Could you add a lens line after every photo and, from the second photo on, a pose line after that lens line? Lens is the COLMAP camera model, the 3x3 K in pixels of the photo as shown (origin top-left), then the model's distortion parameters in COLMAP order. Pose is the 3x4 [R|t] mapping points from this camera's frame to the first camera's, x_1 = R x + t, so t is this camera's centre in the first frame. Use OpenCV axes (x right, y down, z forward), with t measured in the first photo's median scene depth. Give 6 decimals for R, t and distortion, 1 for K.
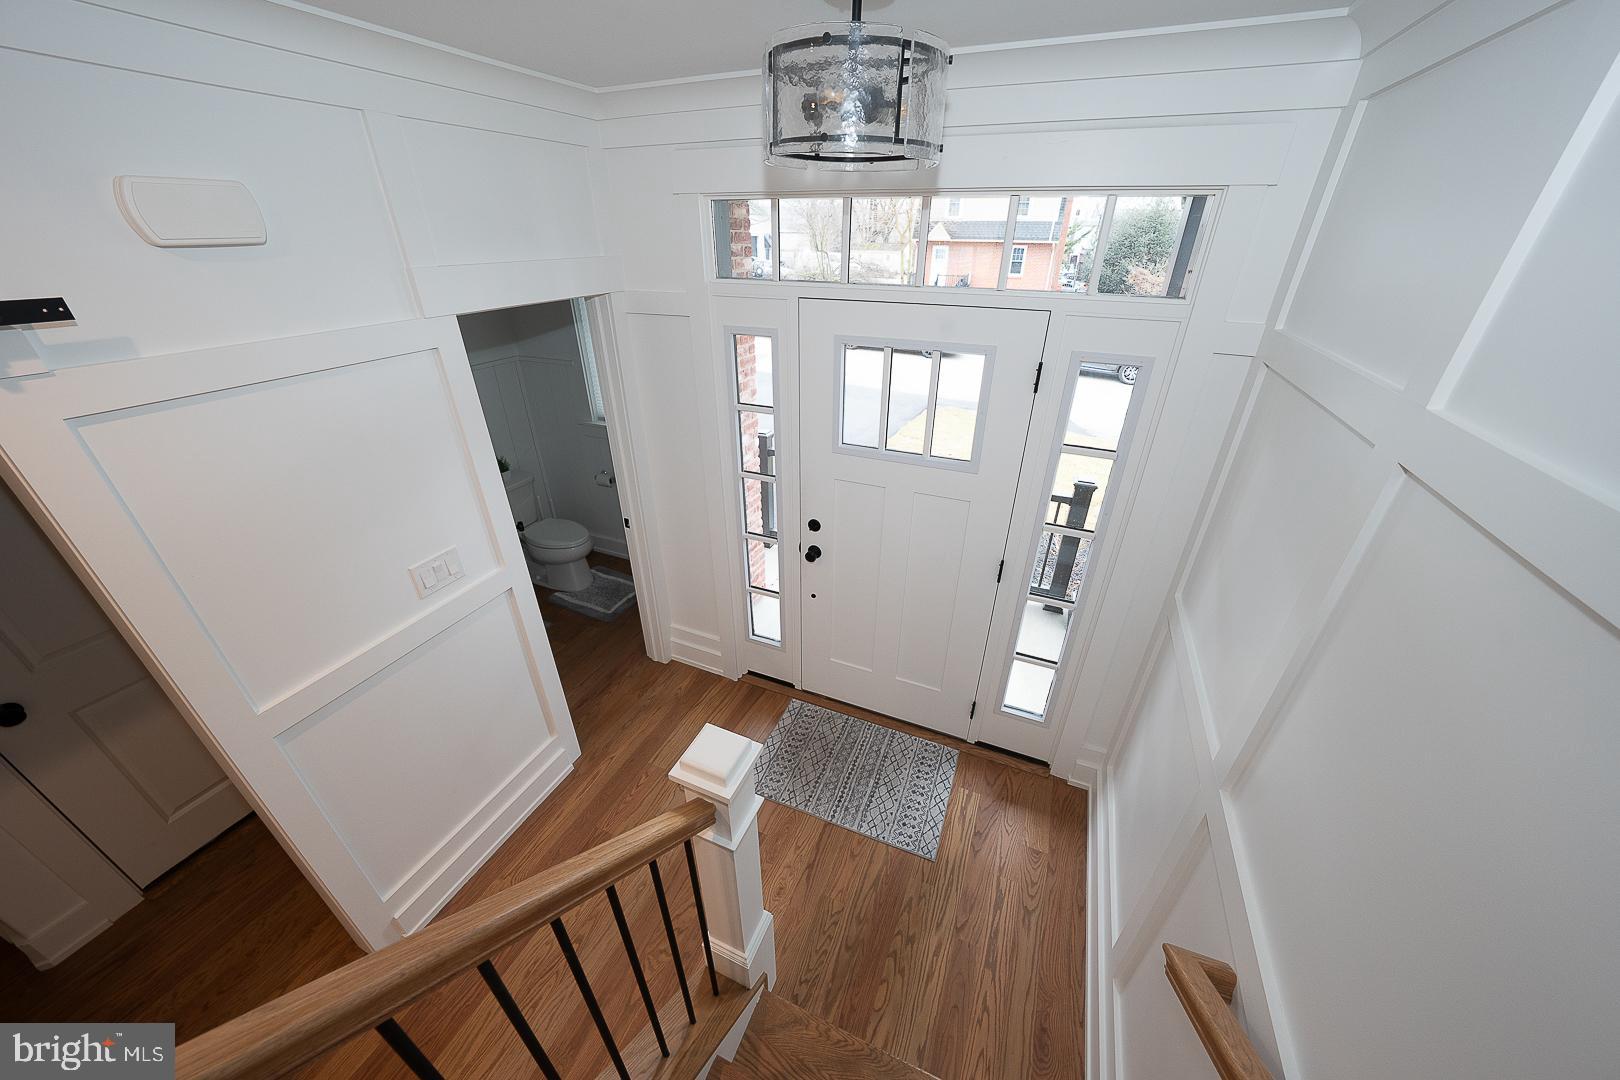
lens RADIAL K [[557.3, 0, 810.8], [0, 557.3, 534.4], [0, 0, 1]] dist [-0.029153, 0.007054]
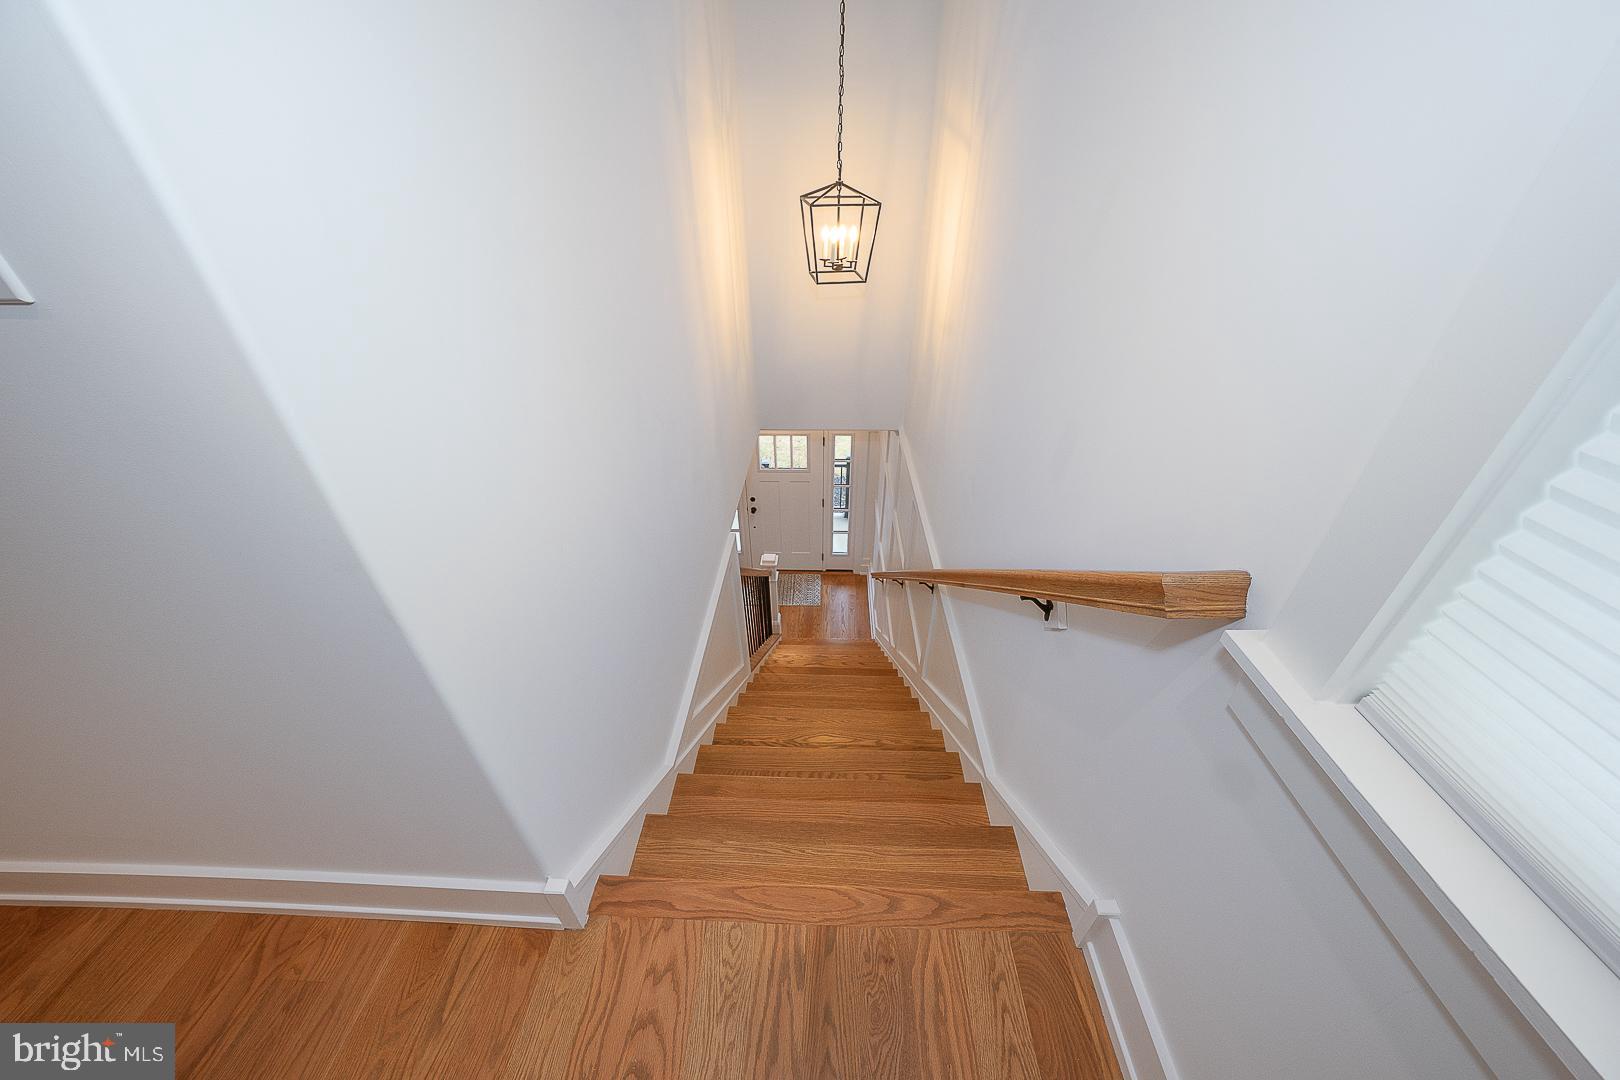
lens RADIAL K [[557.3, 0, 810.8], [0, 557.3, 534.4], [0, 0, 1]] dist [-0.029153, 0.007054]
pose [[0.930971, -0.204451, 0.302480, -0.566684], [0.175769, 0.977153, 0.119492, -0.120814], [-0.319999, -0.058077, 0.945636, -1.556903]]
